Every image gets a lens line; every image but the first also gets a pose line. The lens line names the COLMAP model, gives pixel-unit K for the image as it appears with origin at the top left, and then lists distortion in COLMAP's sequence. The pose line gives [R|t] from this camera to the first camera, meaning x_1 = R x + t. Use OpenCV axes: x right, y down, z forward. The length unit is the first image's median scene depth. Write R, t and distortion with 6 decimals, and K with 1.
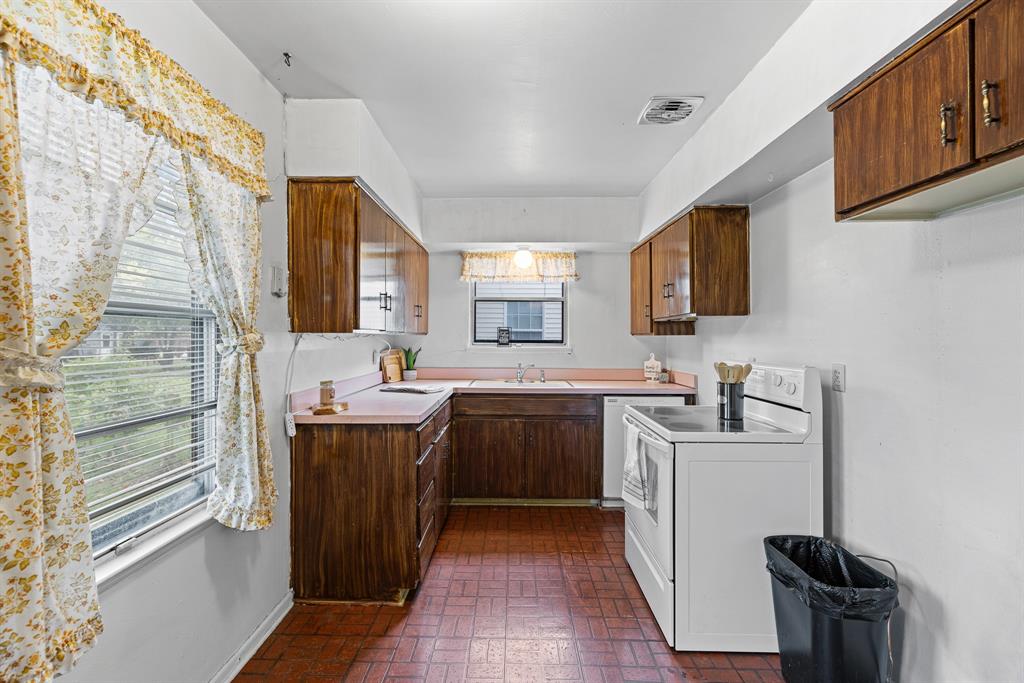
lens RADIAL K [[435.3, 0, 508.3], [0, 435.3, 337.3], [0, 0, 1]] dist [-0.001190, 0.000092]
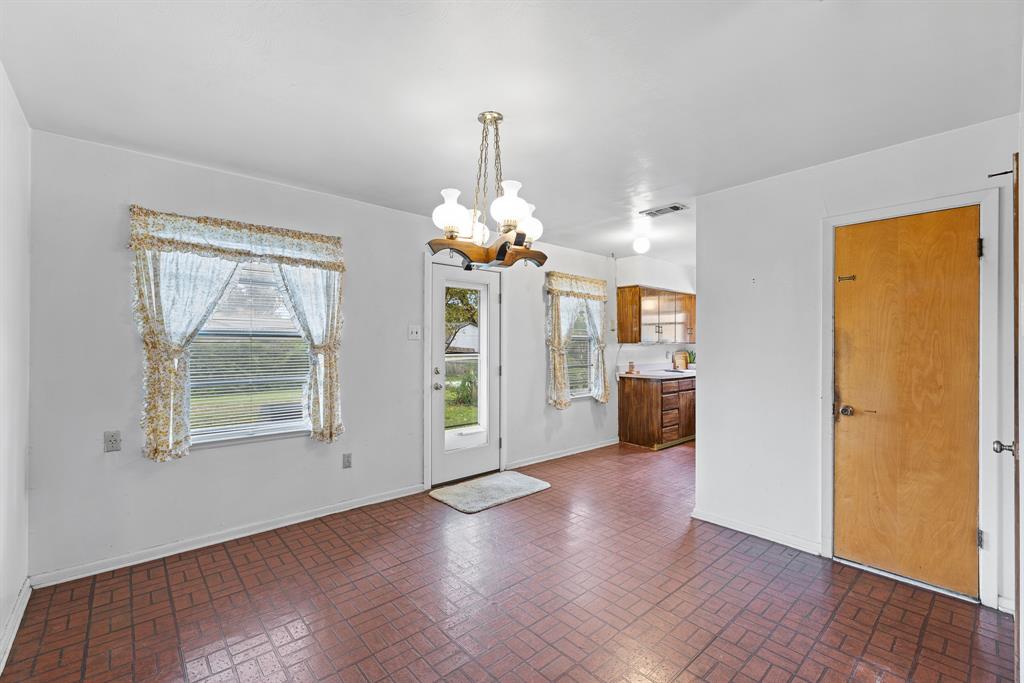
lens RADIAL K [[435.3, 0, 511.8], [0, 435.3, 343.1], [0, 0, 1]] dist [-0.001190, 0.000092]
pose [[0.672516, -0.004797, -0.740067, 1.093574], [0.001602, 0.999986, -0.005026, 0.000367], [0.740081, 0.002194, 0.672514, -1.358891]]
